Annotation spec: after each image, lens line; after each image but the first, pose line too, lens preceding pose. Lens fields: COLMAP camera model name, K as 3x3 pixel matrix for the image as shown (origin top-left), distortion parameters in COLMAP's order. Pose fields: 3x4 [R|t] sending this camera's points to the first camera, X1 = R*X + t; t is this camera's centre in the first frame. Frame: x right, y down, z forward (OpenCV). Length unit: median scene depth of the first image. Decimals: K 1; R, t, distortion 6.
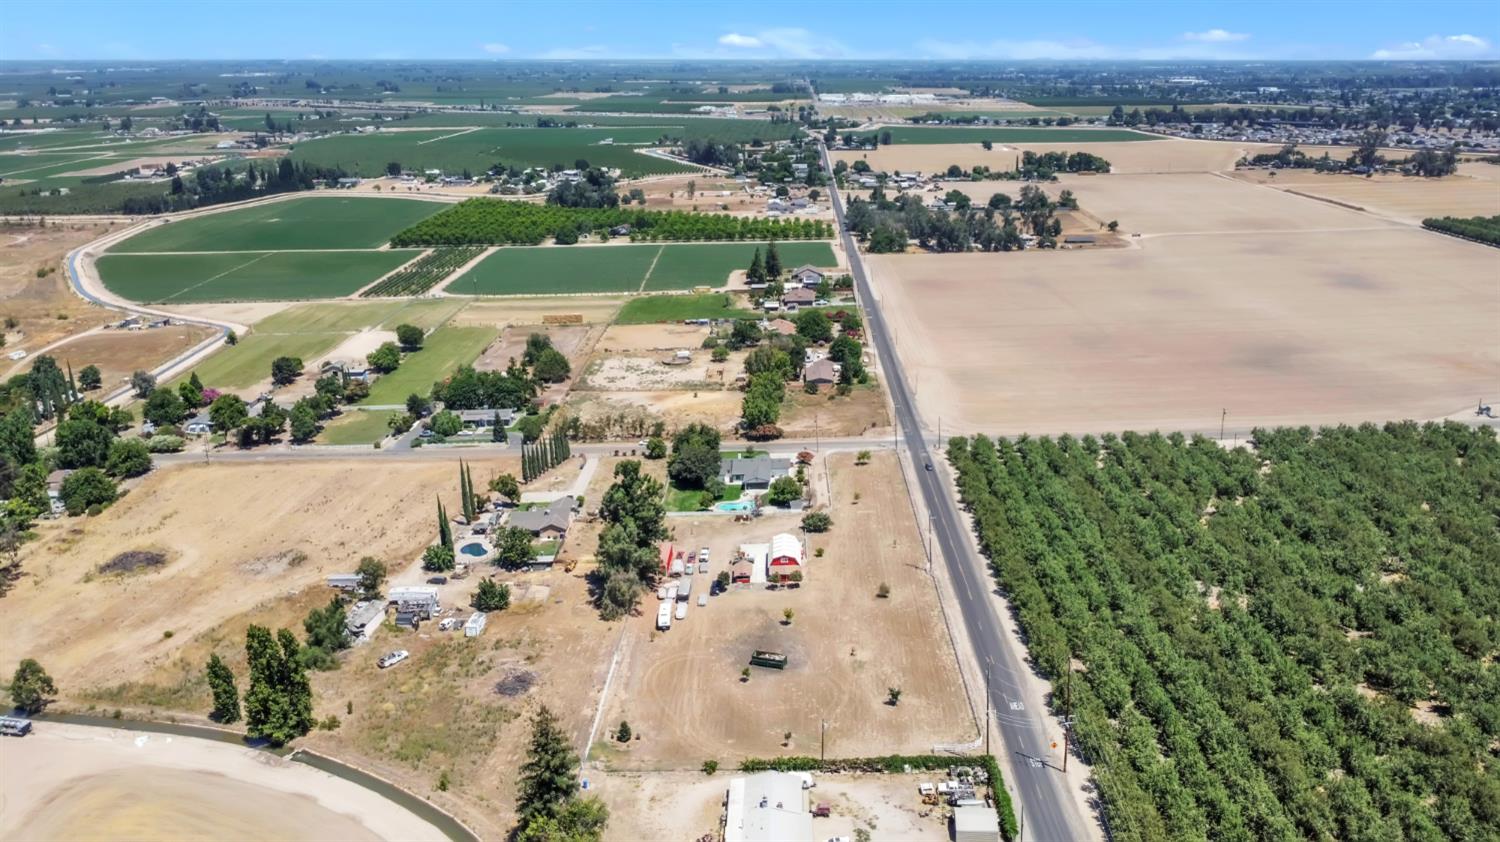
lens RADIAL K [[1087.1, 0, 750.0], [0, 1087.1, 421.0], [0, 0, 1]] dist [-0.006790, -0.040671]
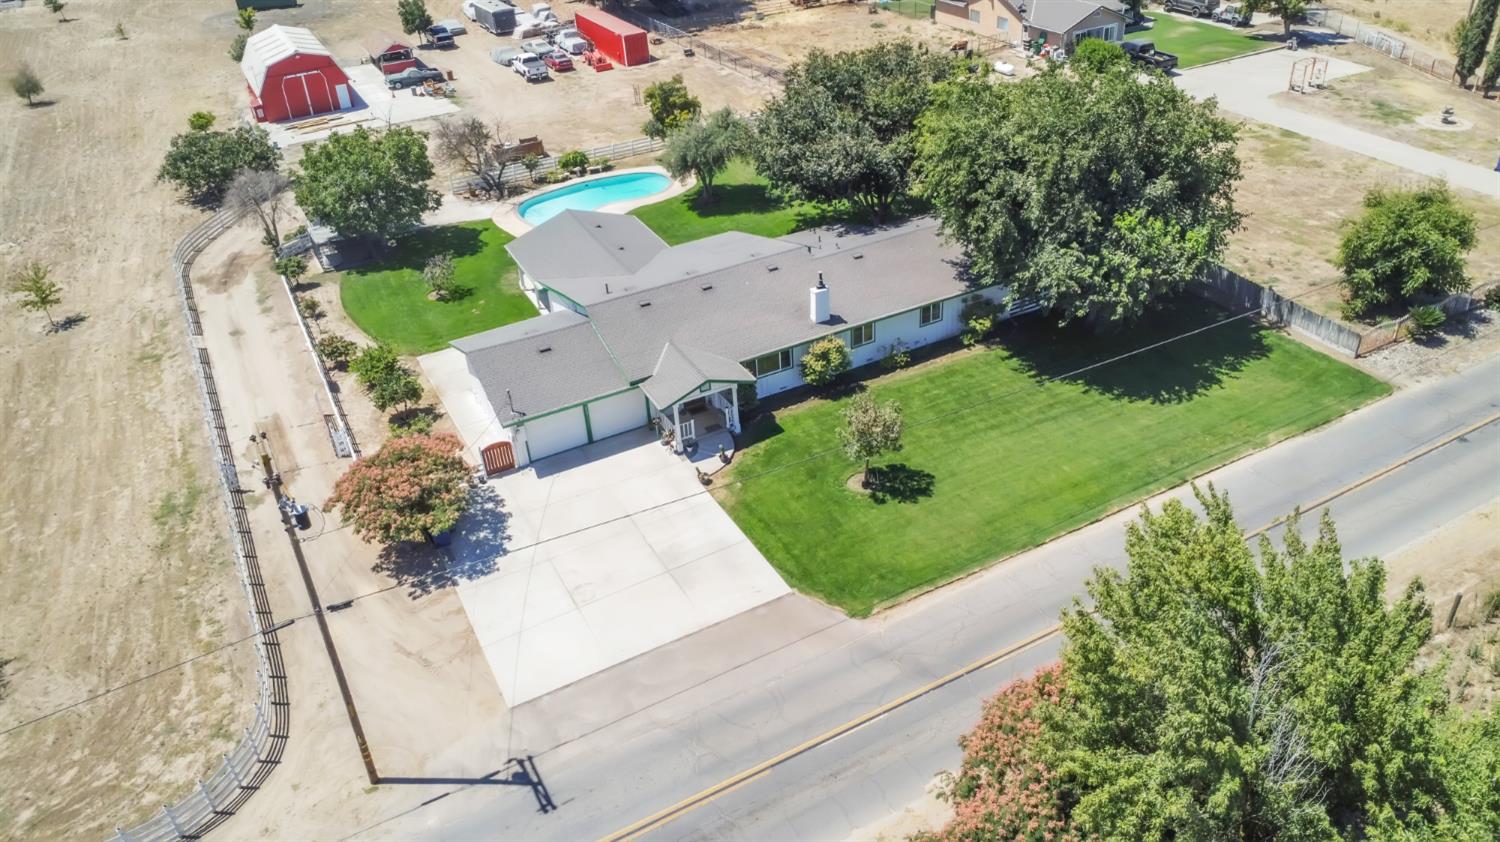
lens RADIAL K [[1094.9, 0, 750.0], [0, 1094.9, 421.0], [0, 0, 1]] dist [-0.032928, 0.002157]
pose [[-0.861499, 0.339627, -0.377457, 0.073039], [-0.070019, 0.656814, 0.750795, -0.081688], [0.502909, 0.673238, -0.542064, 1.273549]]
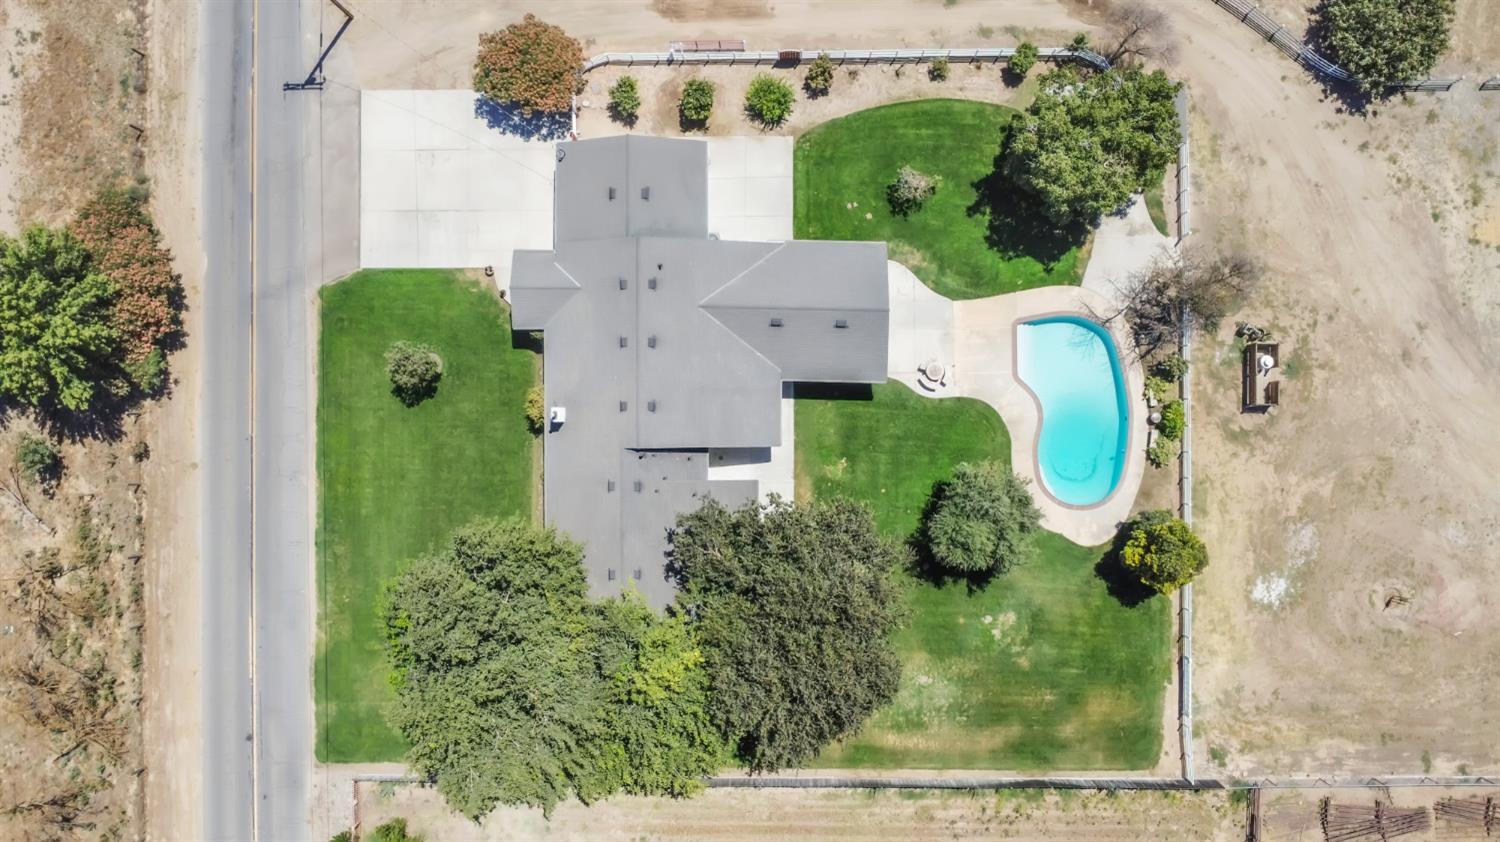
lens RADIAL K [[1094.9, 0, 750.0], [0, 1094.9, 421.0], [0, 0, 1]] dist [-0.032928, 0.002157]
pose [[-0.035883, -0.998225, 0.047523, -0.022665], [0.335313, 0.032771, 0.941537, -0.150178], [-0.941423, 0.049721, 0.333542, 1.063930]]
